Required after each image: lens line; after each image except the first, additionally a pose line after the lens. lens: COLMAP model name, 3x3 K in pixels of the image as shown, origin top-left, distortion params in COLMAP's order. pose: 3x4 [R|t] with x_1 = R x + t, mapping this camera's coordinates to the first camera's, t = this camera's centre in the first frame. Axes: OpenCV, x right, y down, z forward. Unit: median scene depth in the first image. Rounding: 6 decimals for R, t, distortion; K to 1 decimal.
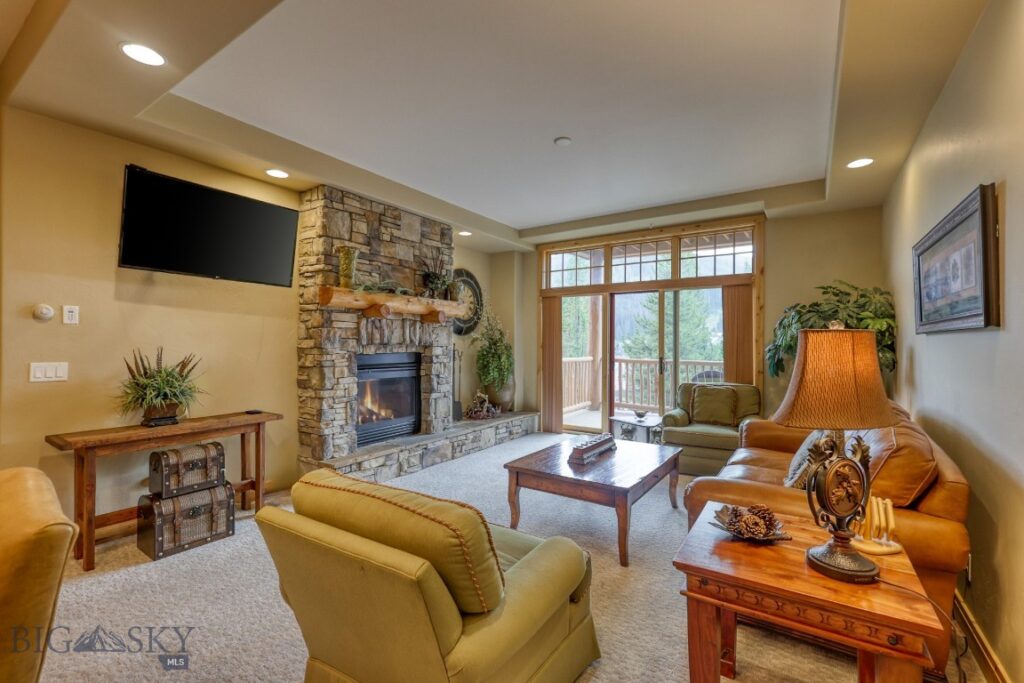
lens RADIAL K [[443.1, 0, 514.7], [0, 443.1, 337.5], [0, 0, 1]] dist [-0.001876, 0.000113]
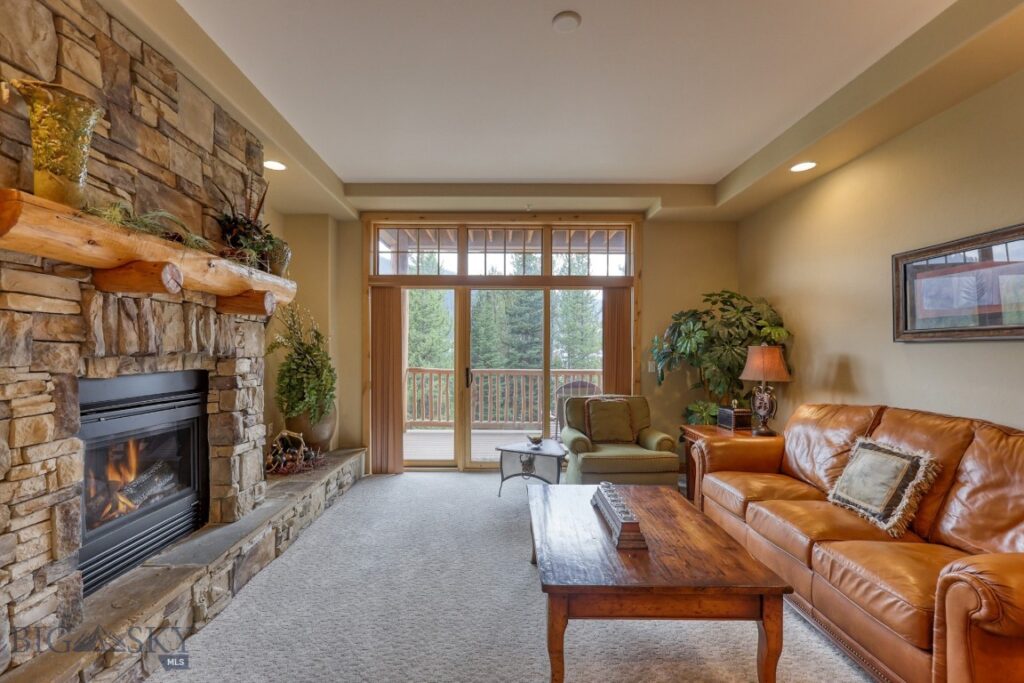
lens RADIAL K [[443.1, 0, 495.0], [0, 443.1, 355.1], [0, 0, 1]] dist [-0.001876, 0.000113]
pose [[0.824779, -0.007201, 0.565410, -0.236777], [-0.006487, 0.999733, 0.022196, 0.003104], [-0.565418, -0.021974, 0.824512, 0.397567]]
